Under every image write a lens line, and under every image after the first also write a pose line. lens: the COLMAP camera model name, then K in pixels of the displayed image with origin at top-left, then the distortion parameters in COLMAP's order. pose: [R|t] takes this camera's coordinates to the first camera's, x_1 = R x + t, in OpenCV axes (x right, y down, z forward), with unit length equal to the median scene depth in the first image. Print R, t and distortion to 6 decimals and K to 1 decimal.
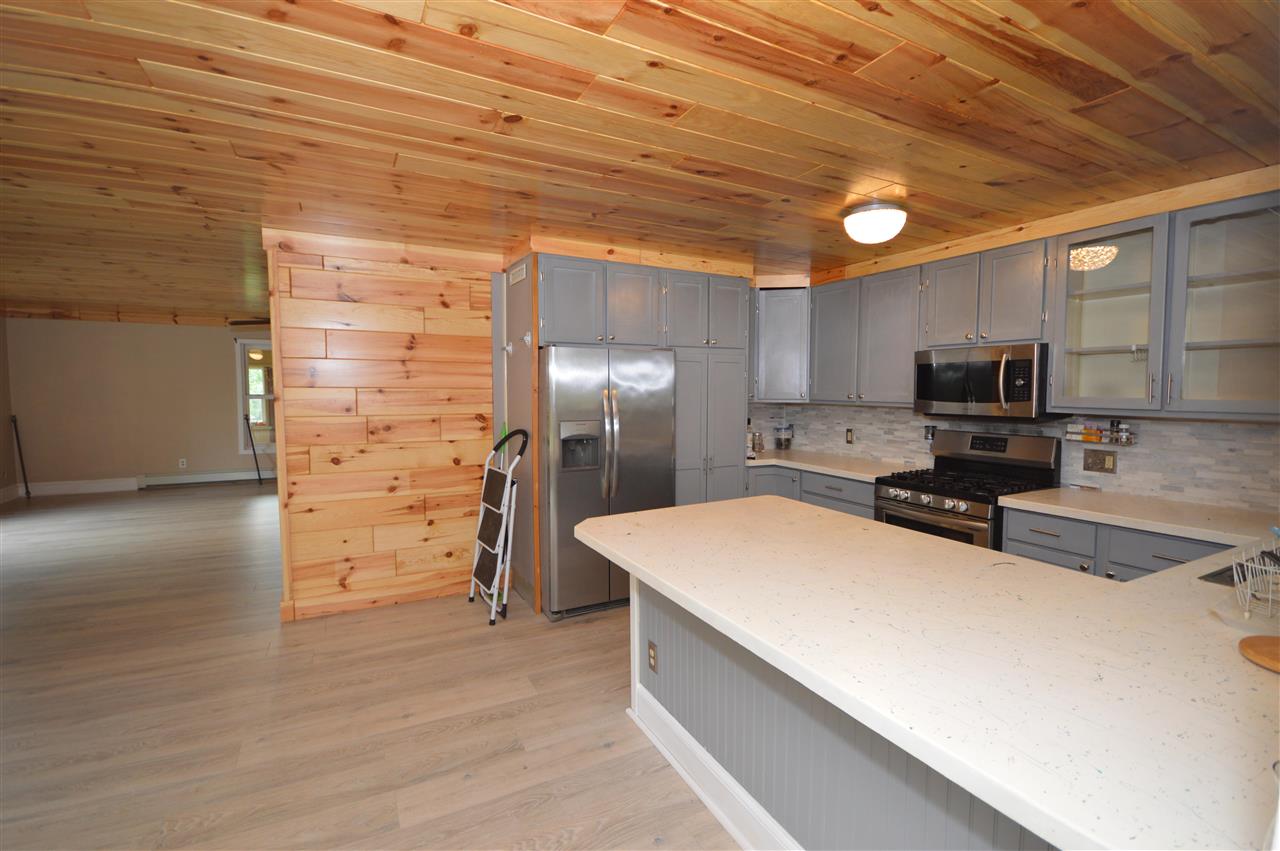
lens RADIAL K [[569.5, 0, 644.9], [0, 569.5, 423.5], [0, 0, 1]] dist [0.004502, -0.008187]
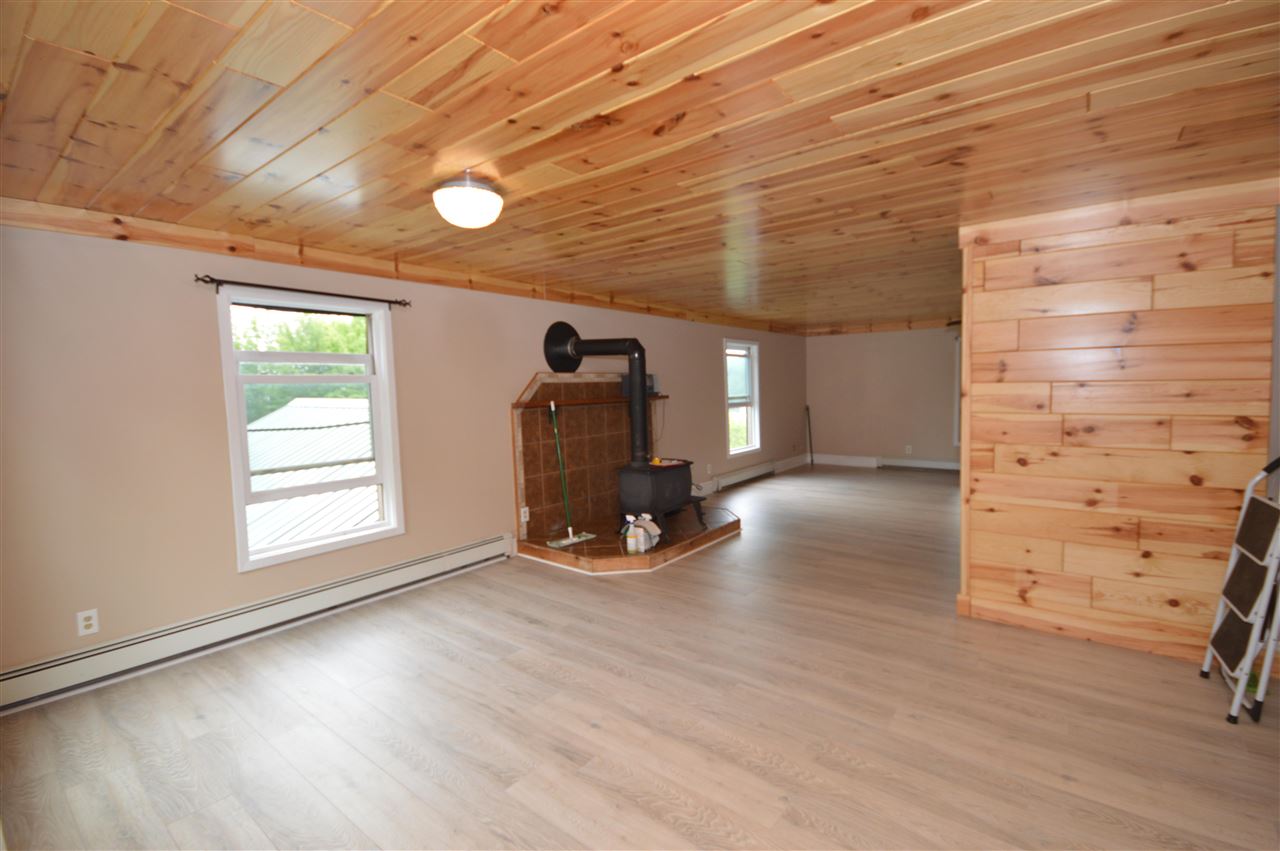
lens RADIAL K [[569.5, 0, 643.6], [0, 569.5, 423.8], [0, 0, 1]] dist [0.004502, -0.008187]
pose [[0.413348, 0.046496, -0.909385, 0.039017], [-0.037321, 0.998721, 0.034100, -0.004493], [0.909808, 0.019844, 0.414555, 0.059427]]
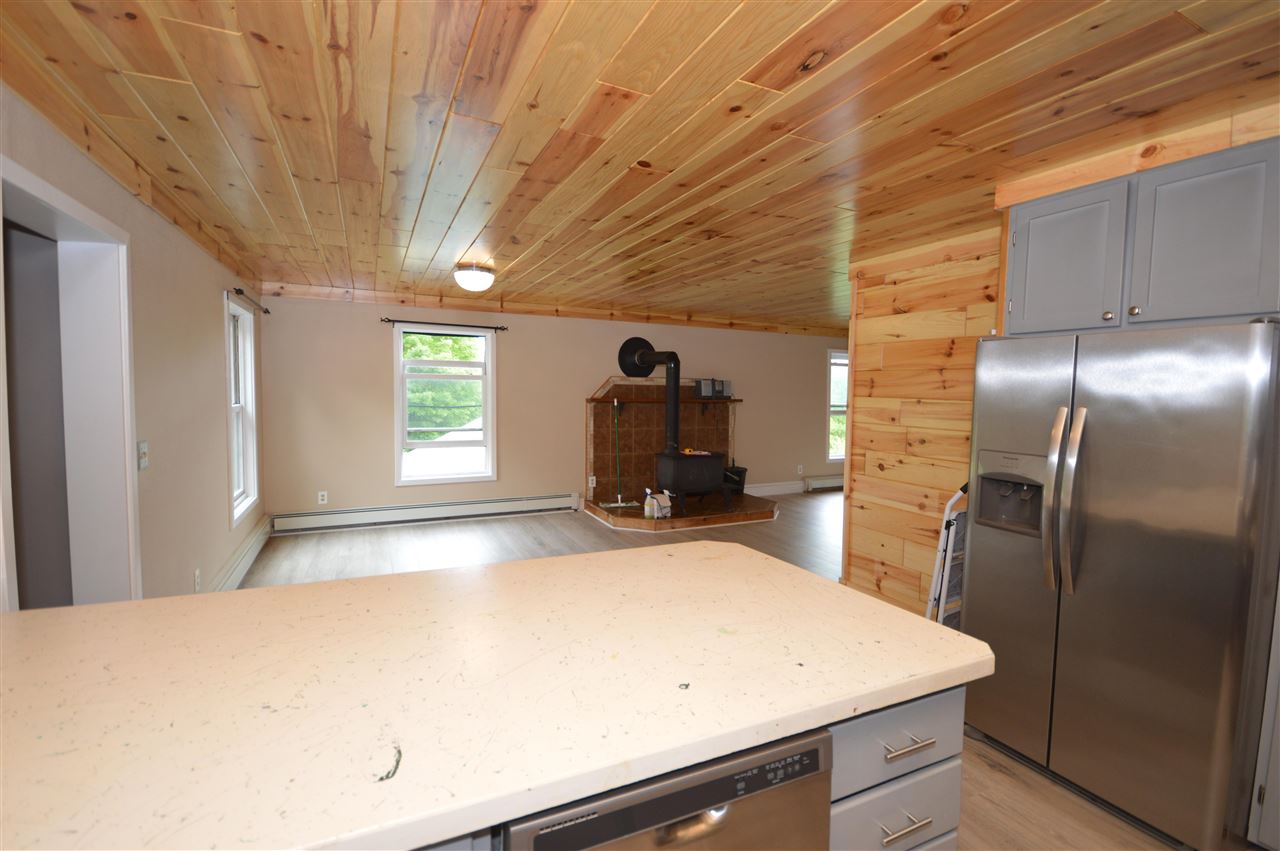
lens RADIAL K [[569.5, 0, 642.5], [0, 569.5, 423.4], [0, 0, 1]] dist [0.004502, -0.008187]
pose [[-0.034792, 0.055643, -0.997844, 0.525133], [-0.084733, 0.994690, 0.058422, -0.038954], [0.995796, 0.086583, -0.029892, 0.586072]]
